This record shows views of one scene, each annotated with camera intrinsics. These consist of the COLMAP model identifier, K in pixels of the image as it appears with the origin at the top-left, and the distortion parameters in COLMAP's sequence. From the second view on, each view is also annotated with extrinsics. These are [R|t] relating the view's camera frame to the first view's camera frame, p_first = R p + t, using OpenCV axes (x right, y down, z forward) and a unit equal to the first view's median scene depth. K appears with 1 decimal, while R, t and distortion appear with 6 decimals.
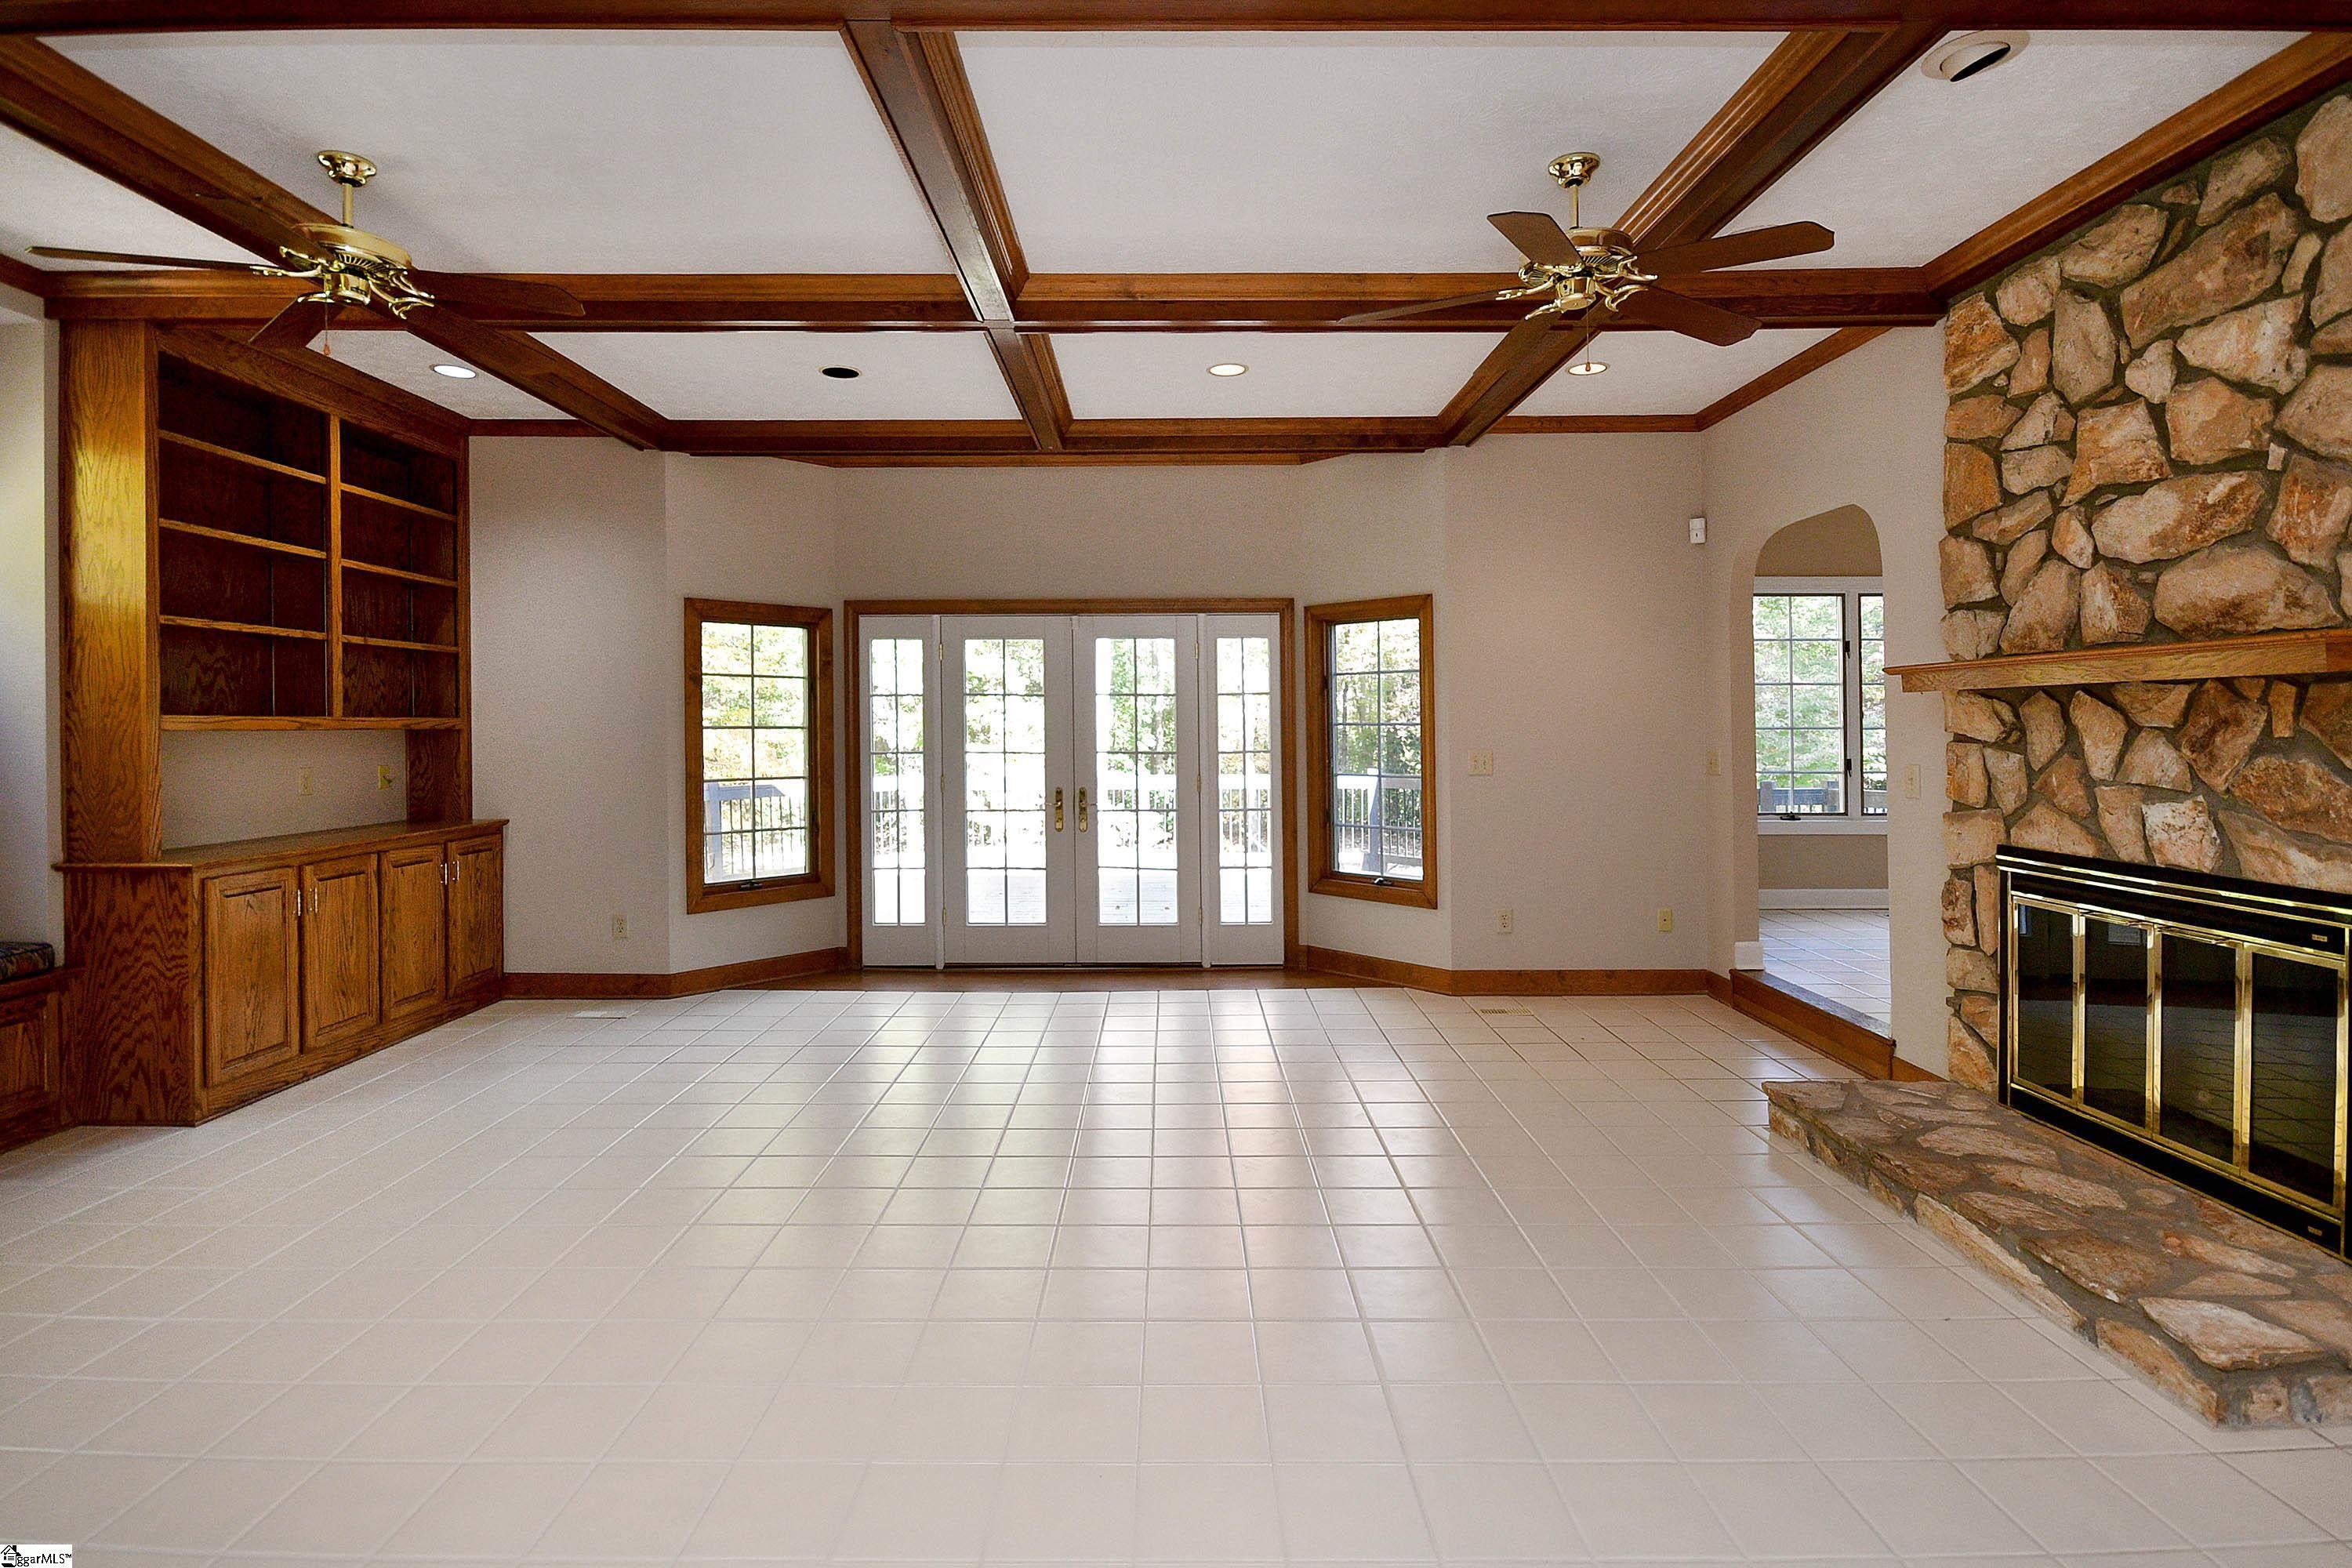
lens RADIAL K [[1137.2, 0, 1174.6], [0, 1137.2, 745.7], [0, 0, 1]] dist [0.031987, 0.000142]
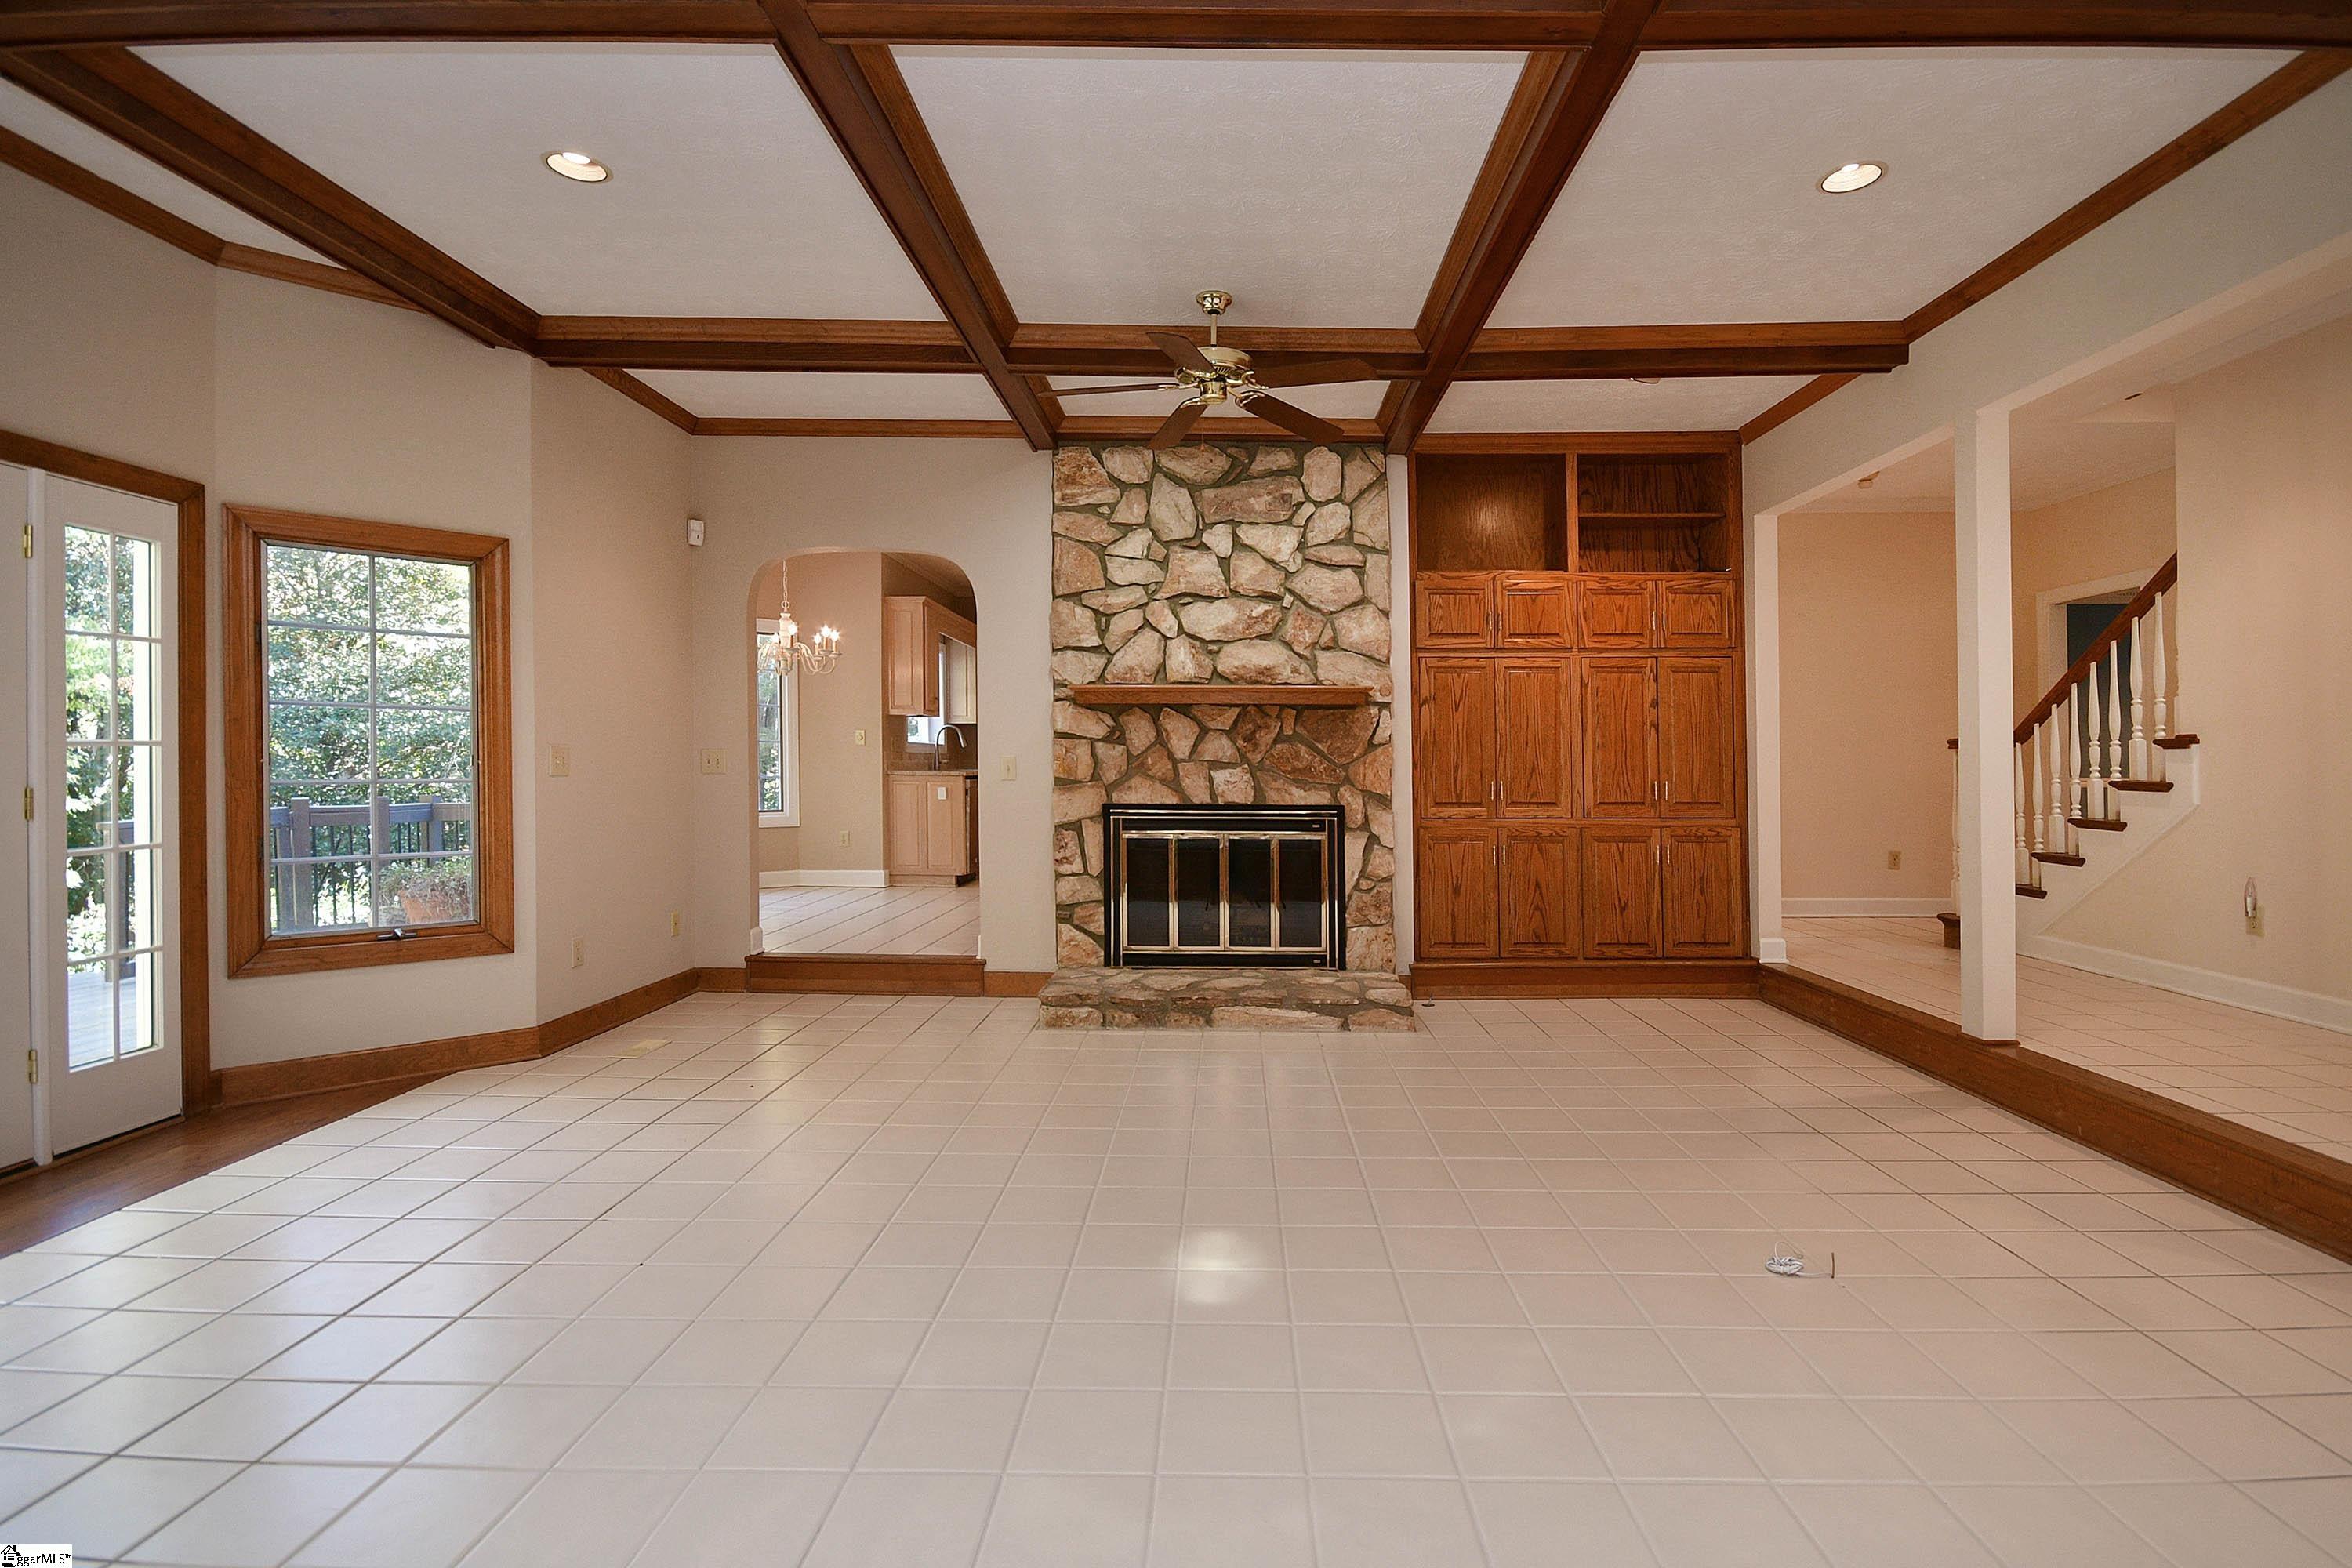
lens RADIAL K [[1135.4, 0, 1180.4], [0, 1135.4, 760.8], [0, 0, 1]] dist [-0.002670, 0.000241]
pose [[0.039598, 0.007679, 0.999186, -0.889935], [0.010032, 0.999917, -0.008082, 0.044459], [-0.999165, 0.010344, 0.039518, 0.905488]]
